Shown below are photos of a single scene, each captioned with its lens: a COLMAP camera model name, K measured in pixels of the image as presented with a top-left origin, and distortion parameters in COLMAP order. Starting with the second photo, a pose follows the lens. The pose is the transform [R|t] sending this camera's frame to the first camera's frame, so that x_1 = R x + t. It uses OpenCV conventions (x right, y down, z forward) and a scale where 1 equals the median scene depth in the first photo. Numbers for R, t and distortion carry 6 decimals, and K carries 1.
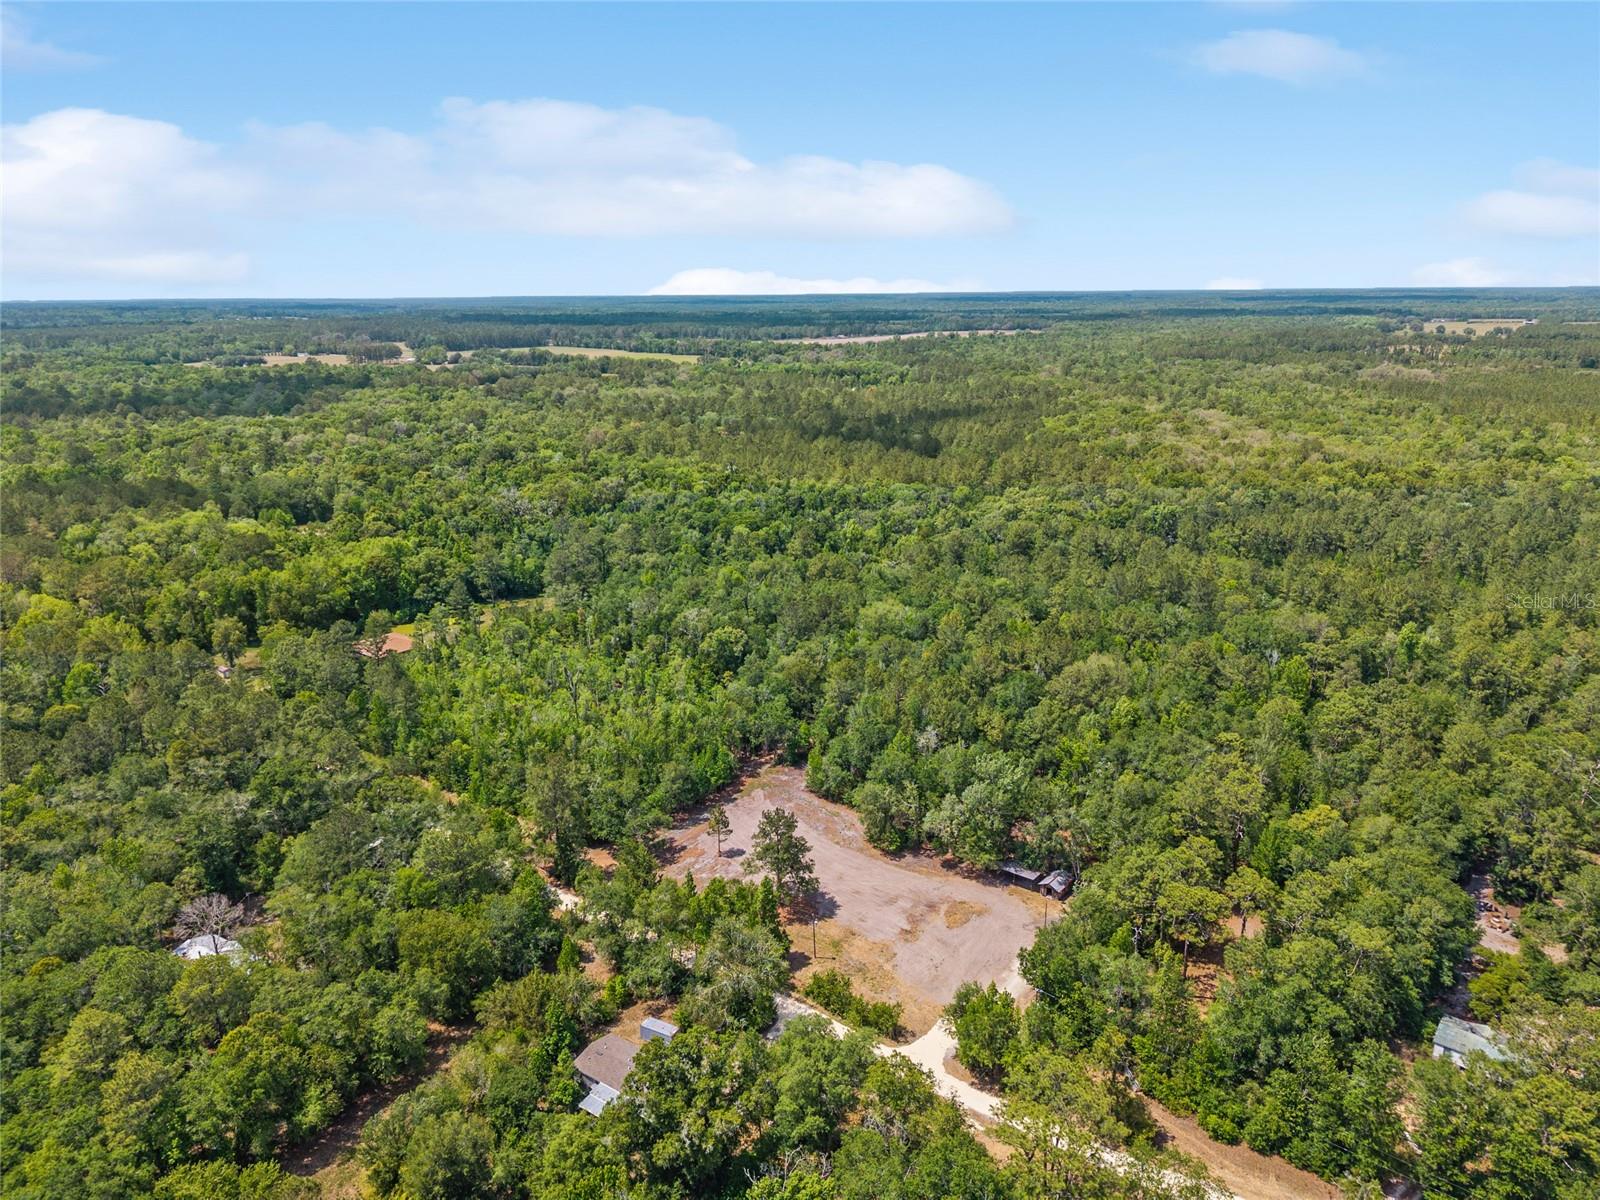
lens RADIAL K [[1059.9, 0, 800.6], [0, 1059.9, 589.8], [0, 0, 1]] dist [0.023315, -0.018005]
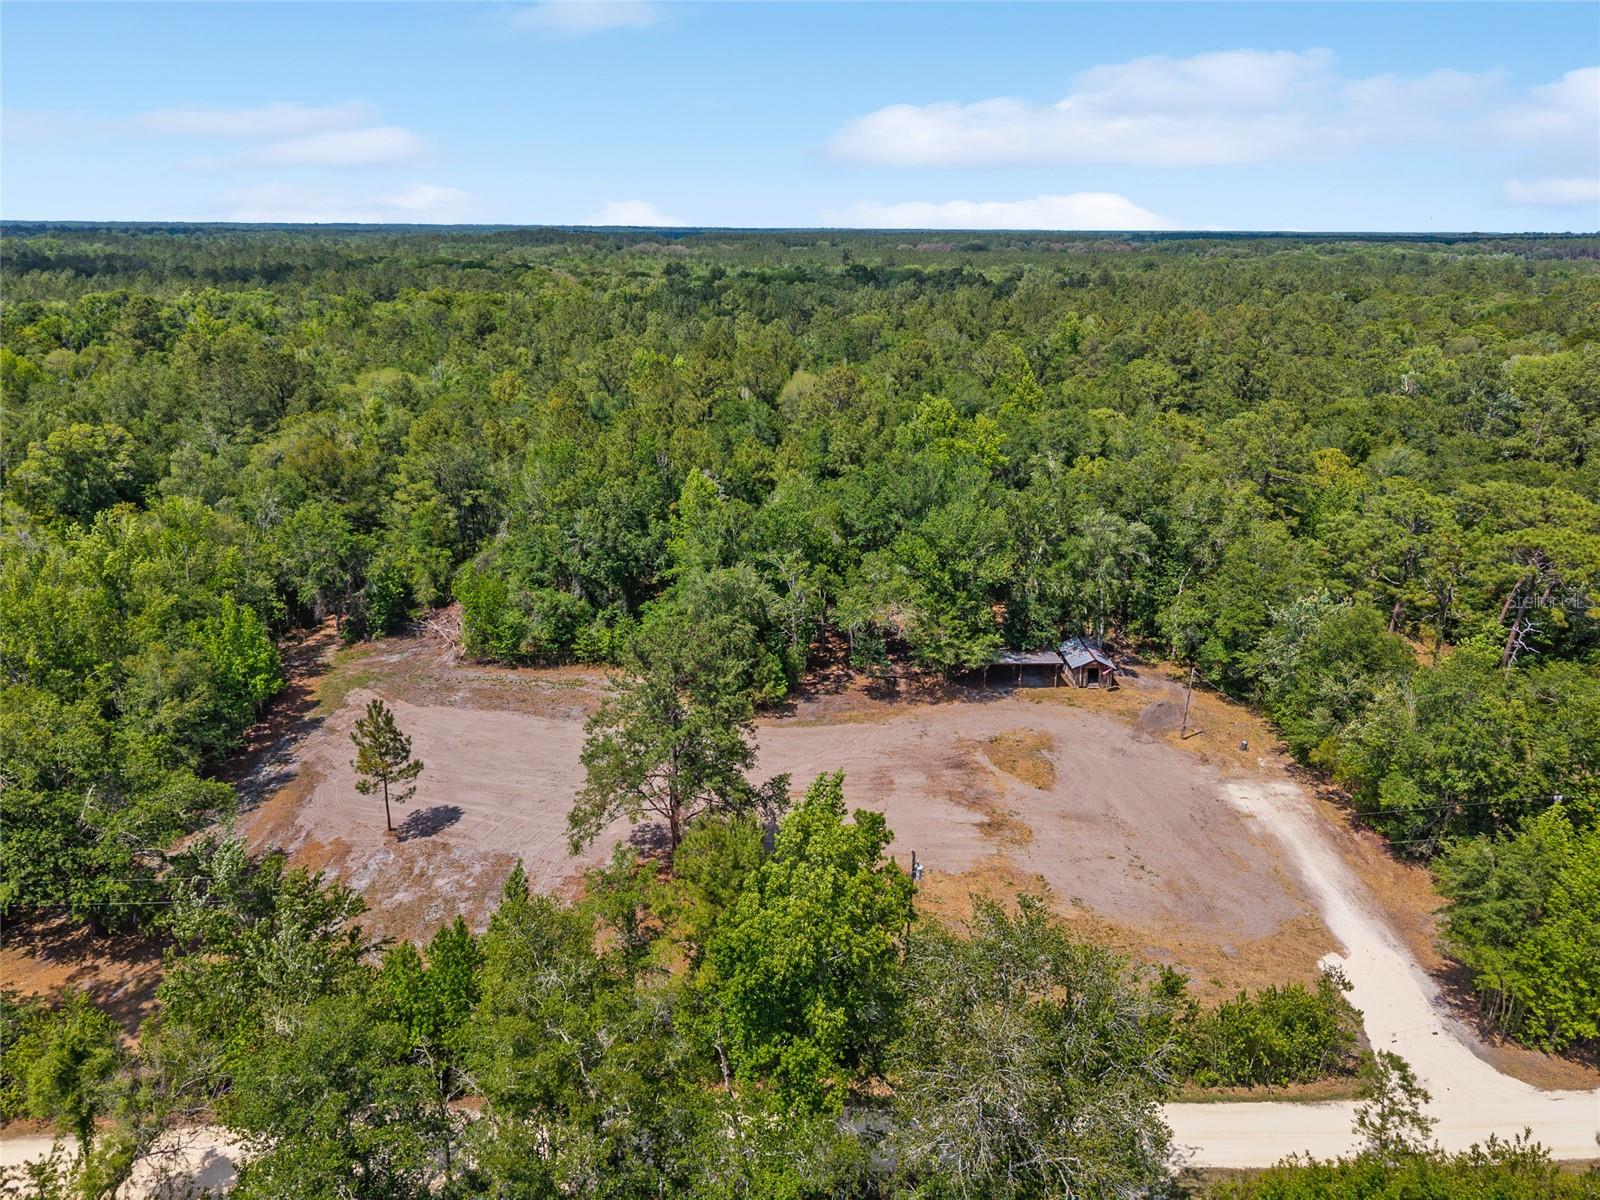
lens RADIAL K [[1059.9, 0, 802.4], [0, 1059.9, 608.4], [0, 0, 1]] dist [0.023315, -0.018005]
pose [[0.771062, -0.212503, 0.600255, -0.172811], [0.163341, 0.977136, 0.136105, 0.144349], [-0.615453, -0.006899, 0.788143, 0.621107]]
